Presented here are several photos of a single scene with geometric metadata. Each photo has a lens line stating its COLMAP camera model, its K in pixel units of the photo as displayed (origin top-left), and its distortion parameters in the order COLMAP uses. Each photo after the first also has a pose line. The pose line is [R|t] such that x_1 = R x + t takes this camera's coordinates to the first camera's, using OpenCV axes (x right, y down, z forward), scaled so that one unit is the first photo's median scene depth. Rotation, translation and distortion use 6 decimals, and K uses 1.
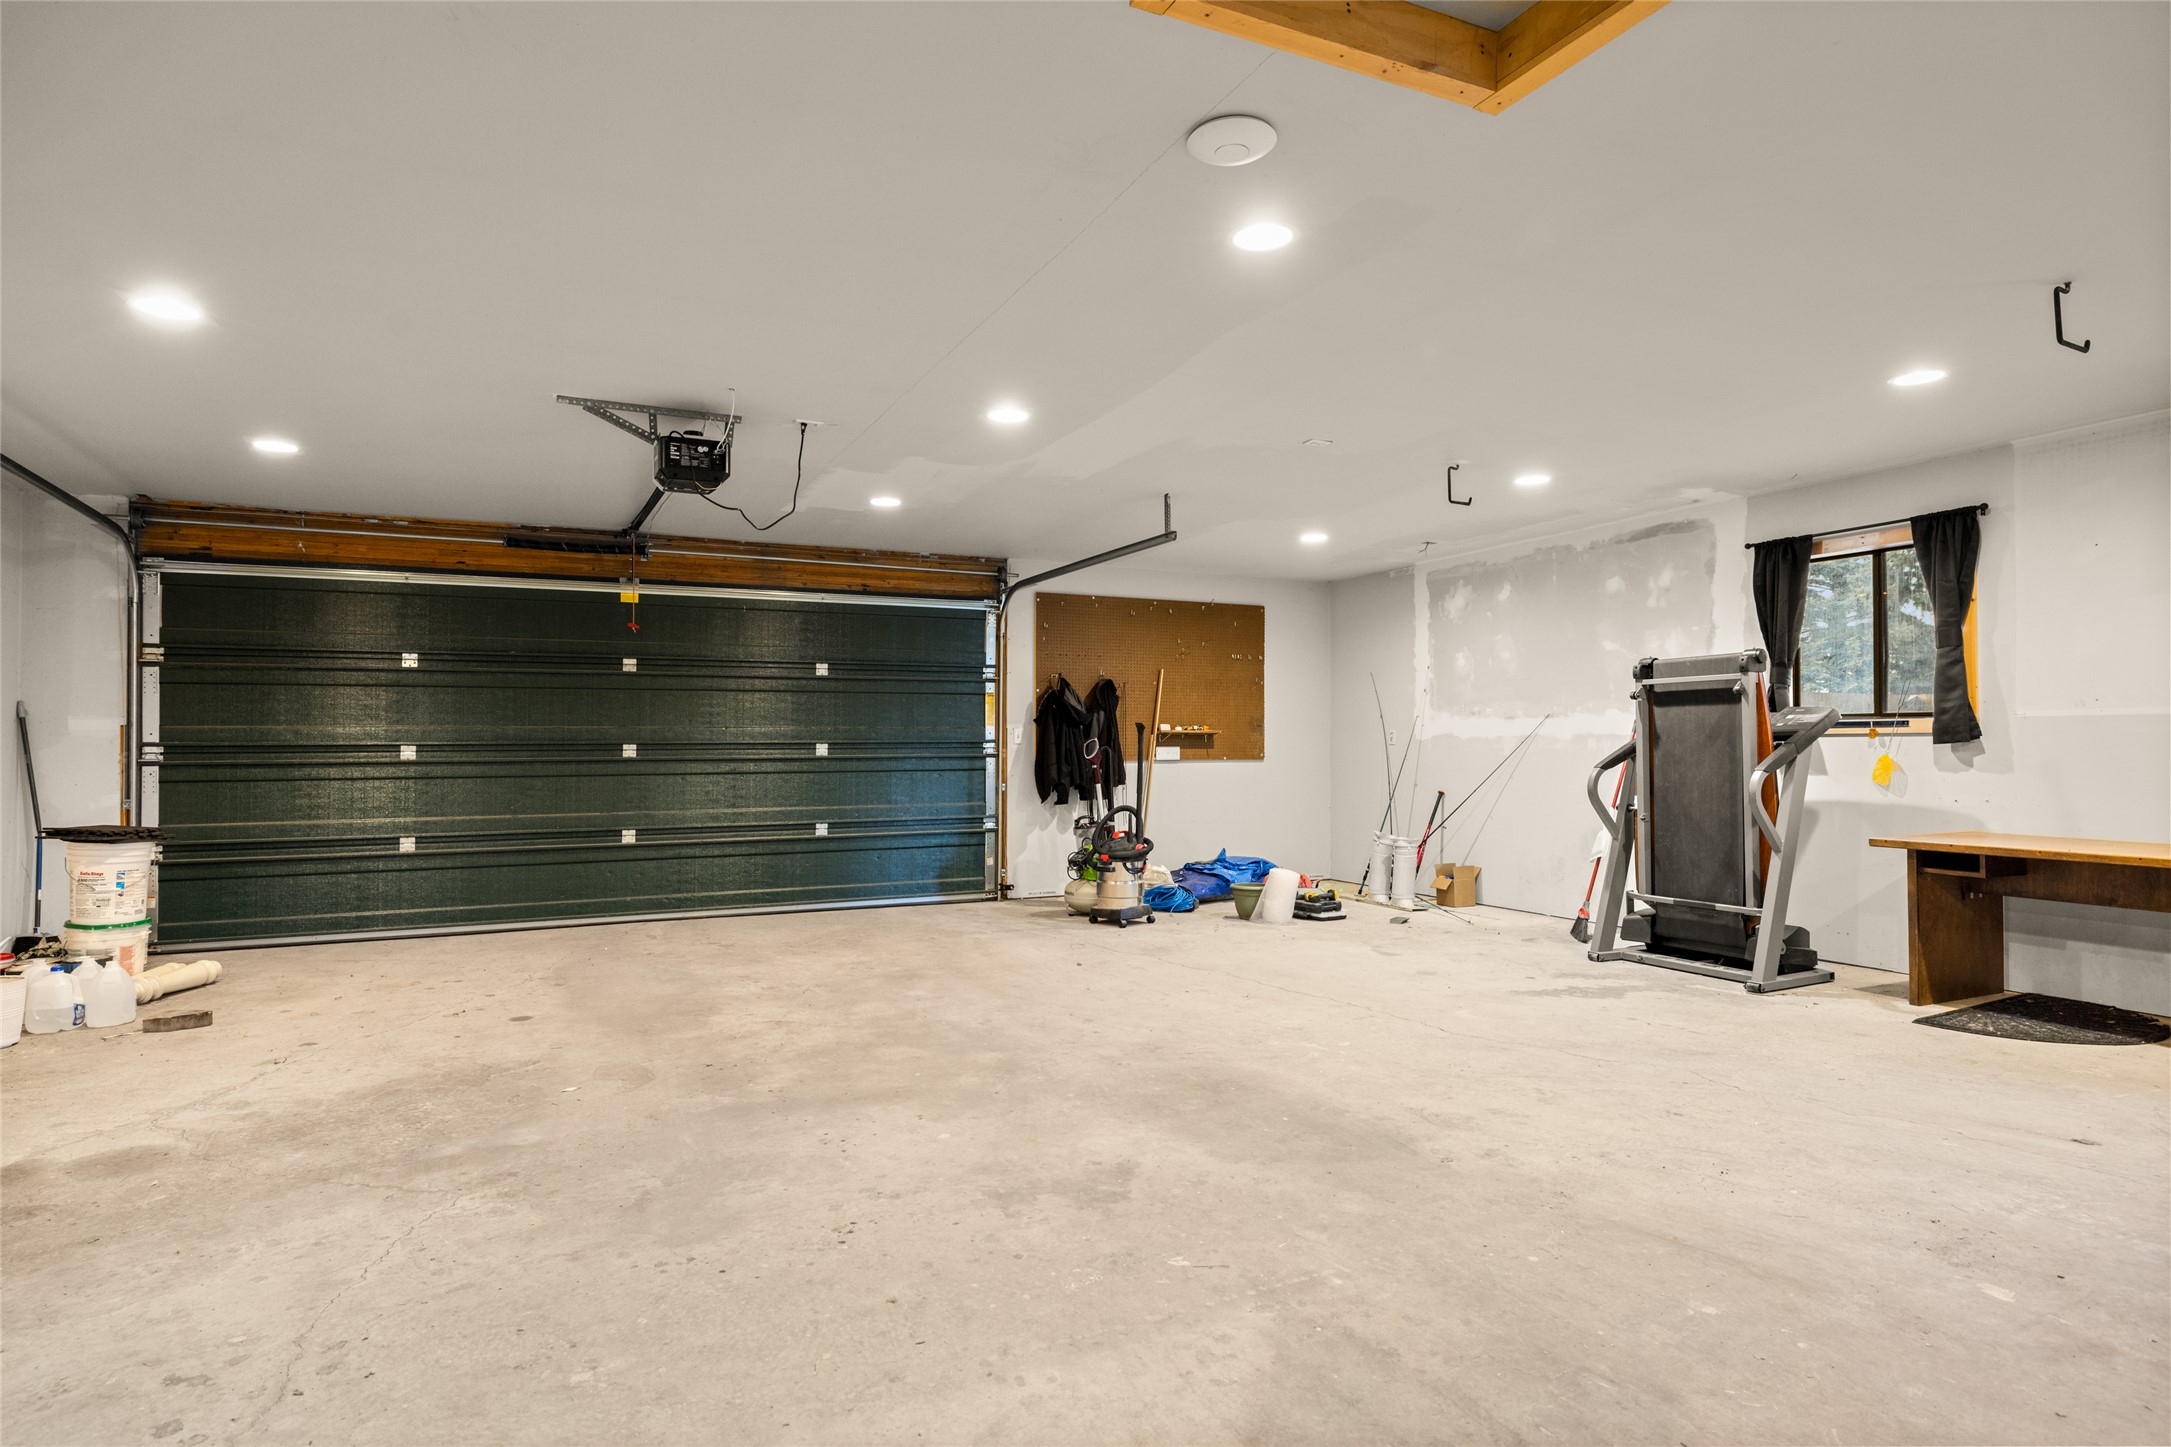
lens RADIAL K [[1150.6, 0, 1081.0], [0, 1150.6, 729.3], [0, 0, 1]] dist [0.001480, 0.000010]
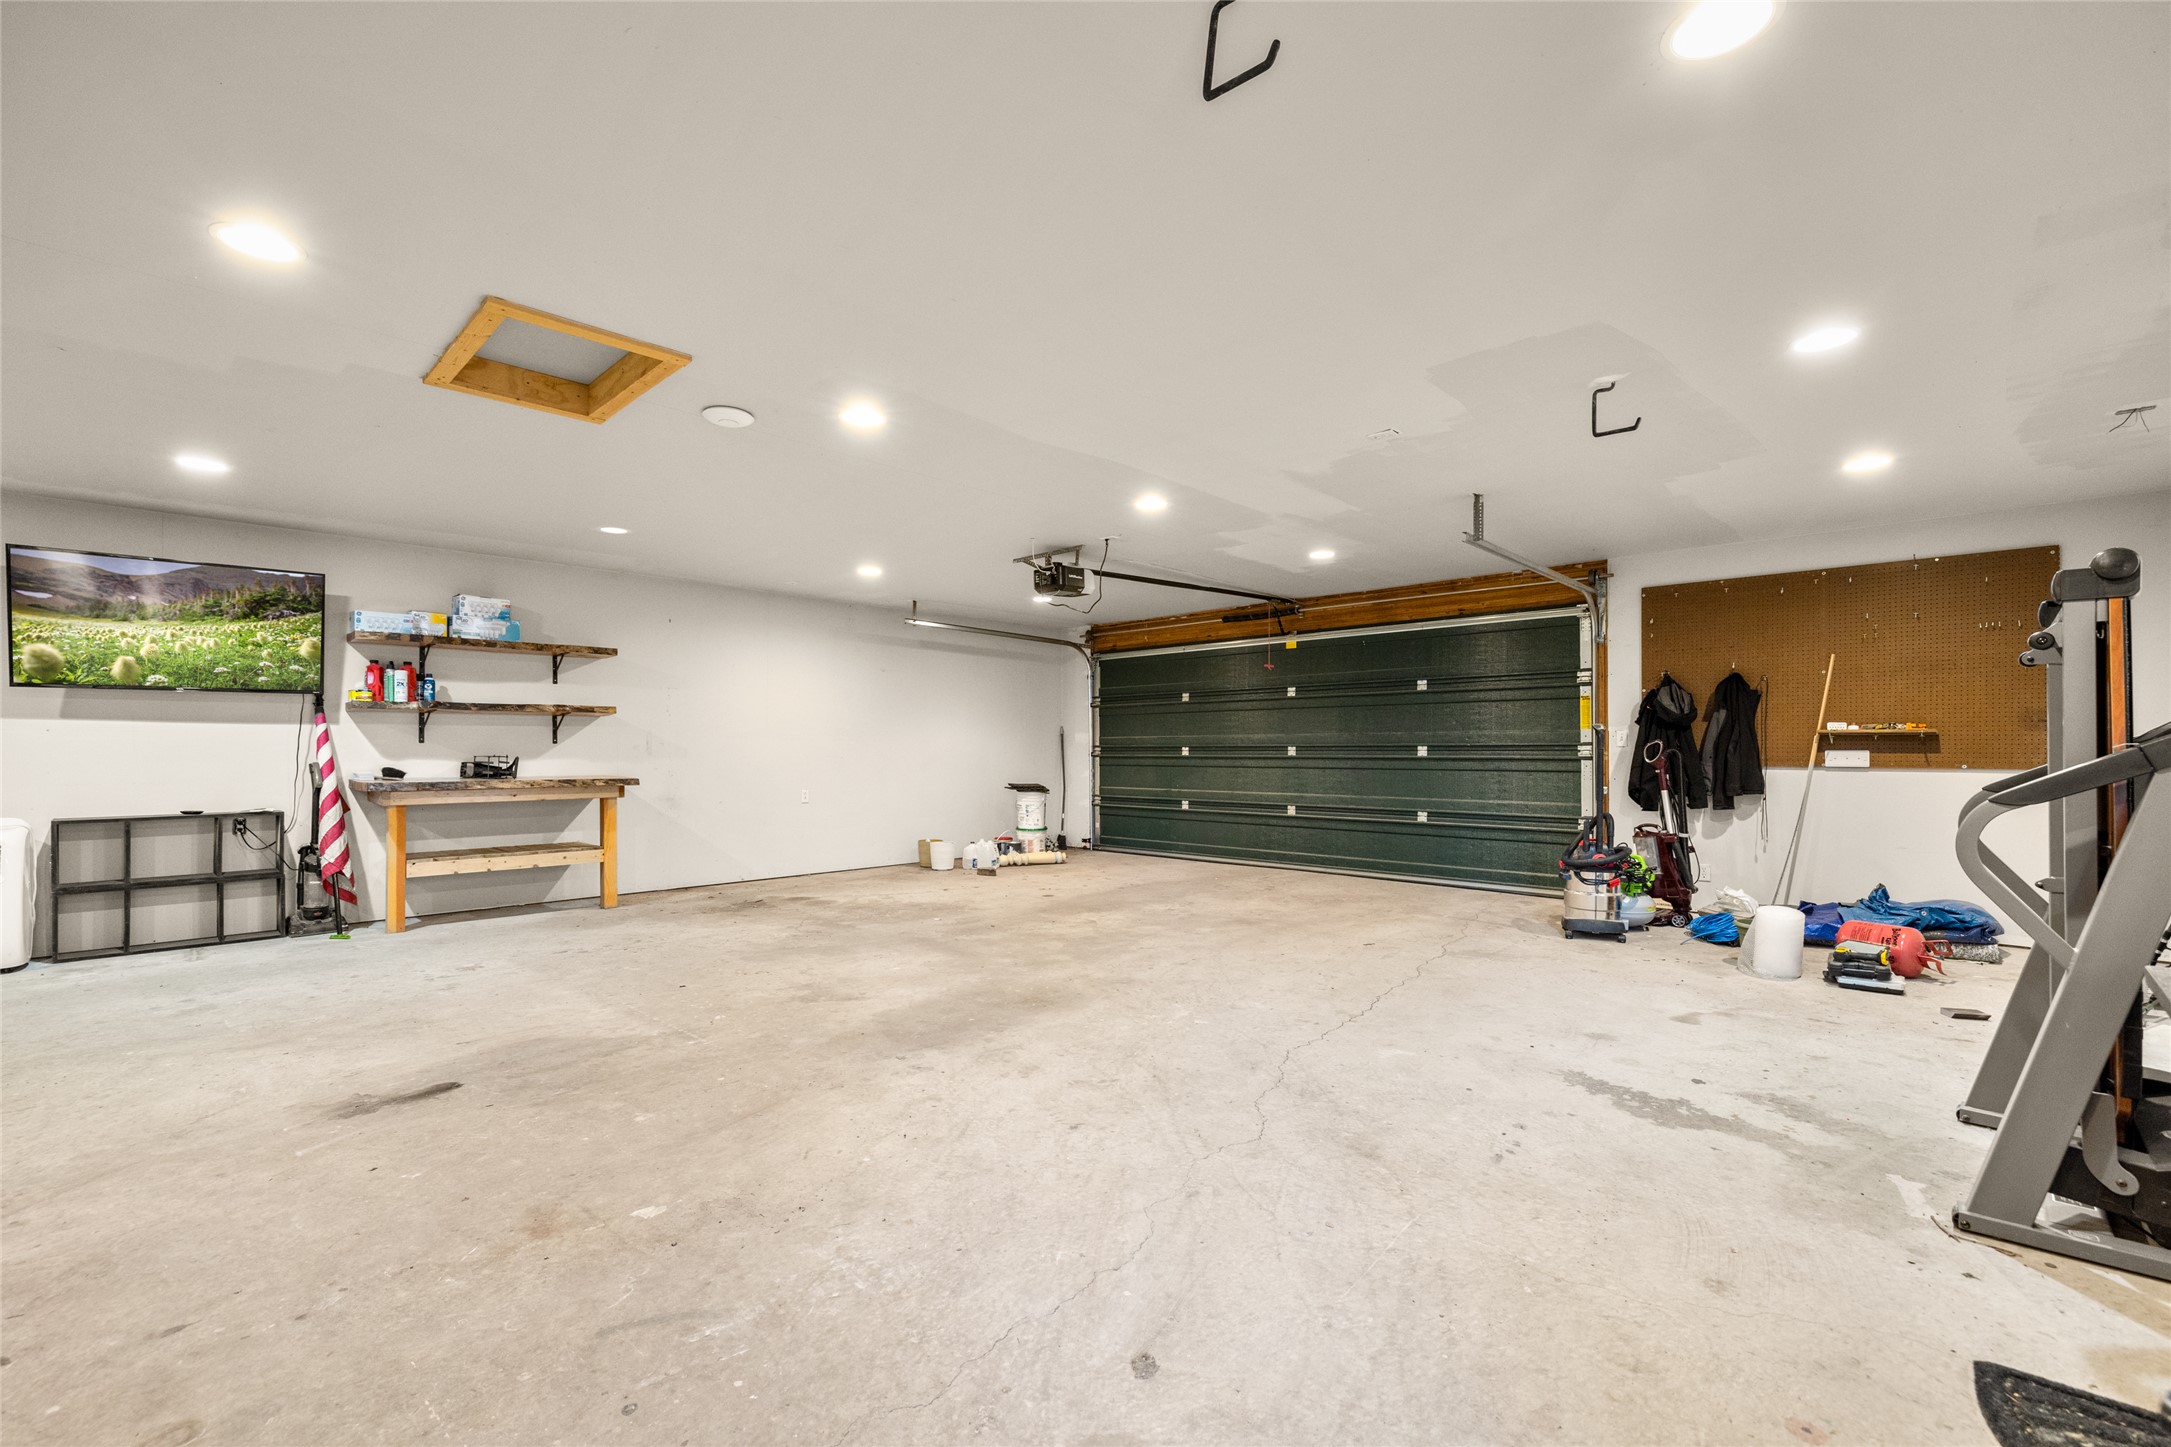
lens RADIAL K [[914.9, 0, 1088.7], [0, 914.9, 732.6], [0, 0, 1]] dist [0.000572, -0.000196]
pose [[0.369370, -0.013345, -0.929186, 1.152197], [0.010832, 0.999891, -0.010054, 0.008583], [0.929219, -0.006351, 0.369475, 0.674361]]
